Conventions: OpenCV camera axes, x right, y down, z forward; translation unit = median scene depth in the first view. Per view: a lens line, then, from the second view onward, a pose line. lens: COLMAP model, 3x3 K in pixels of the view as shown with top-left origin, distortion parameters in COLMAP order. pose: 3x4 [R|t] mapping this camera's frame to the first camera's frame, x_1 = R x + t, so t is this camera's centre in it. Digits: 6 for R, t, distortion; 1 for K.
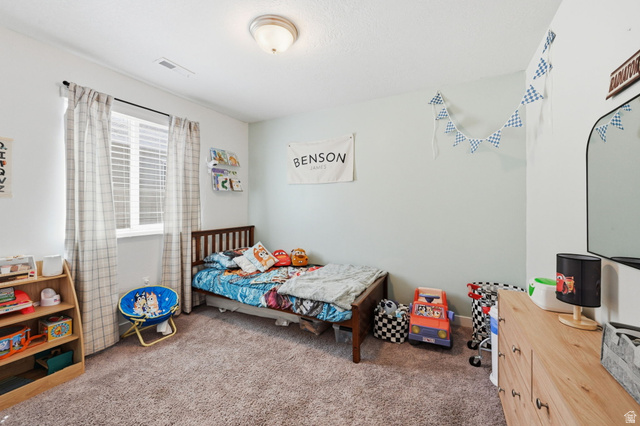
lens RADIAL K [[255.4, 0, 319.3], [0, 255.4, 208.3], [0, 0, 1]] dist [-0.003961, 0.001408]
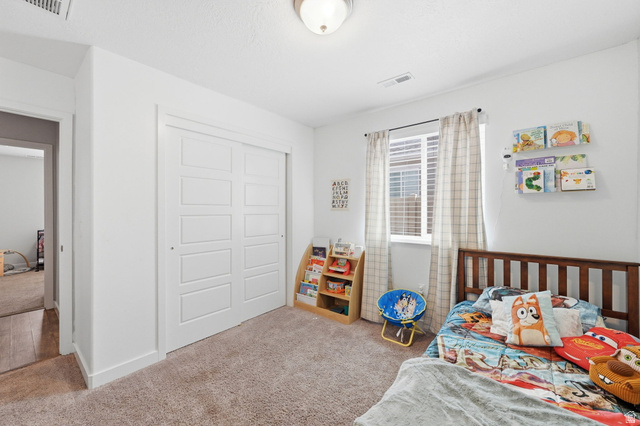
lens RADIAL K [[255.4, 0, 318.6], [0, 255.4, 211.4], [0, 0, 1]] dist [-0.003961, 0.001408]
pose [[-0.213686, 0.001853, -0.976901, 0.410995], [-0.011726, 0.999921, 0.004462, -0.026577], [0.976832, 0.012409, -0.213647, 0.766031]]
